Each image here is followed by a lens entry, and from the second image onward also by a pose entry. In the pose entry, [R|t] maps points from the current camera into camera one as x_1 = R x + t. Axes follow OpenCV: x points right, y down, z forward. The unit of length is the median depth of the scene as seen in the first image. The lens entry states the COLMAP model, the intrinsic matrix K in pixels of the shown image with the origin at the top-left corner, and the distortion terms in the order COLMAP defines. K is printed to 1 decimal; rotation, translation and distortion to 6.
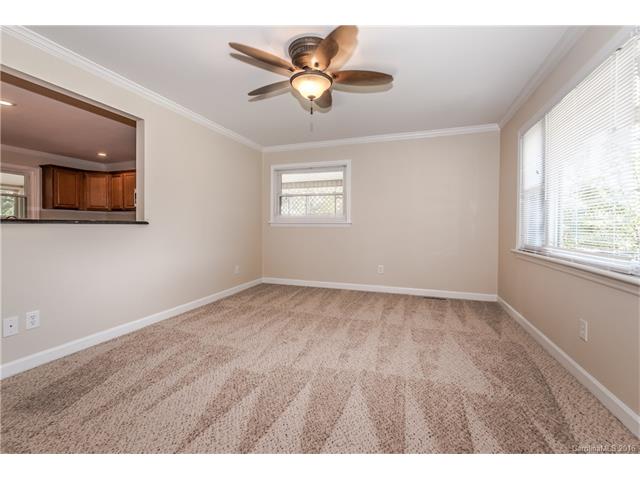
lens RADIAL K [[278.9, 0, 308.9], [0, 278.9, 233.3], [0, 0, 1]] dist [0.002603, -0.002212]
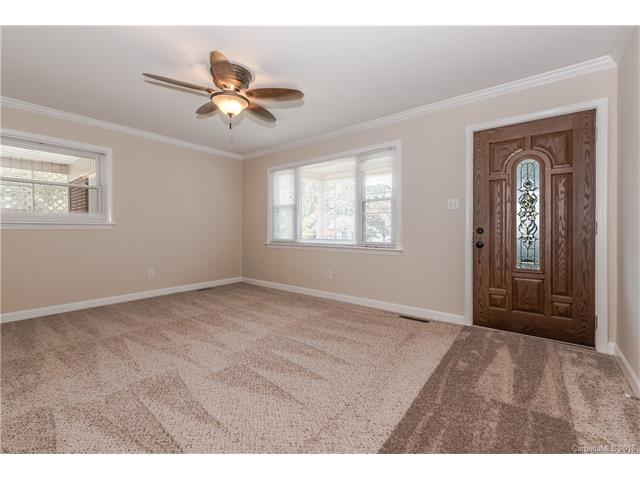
lens RADIAL K [[278.9, 0, 323.0], [0, 278.9, 235.5], [0, 0, 1]] dist [0.002603, -0.002212]
pose [[0.328165, -0.027339, 0.944225, -0.727010], [0.026155, 0.999461, 0.019848, -0.004888], [-0.944258, 0.018182, 0.328703, 0.210800]]
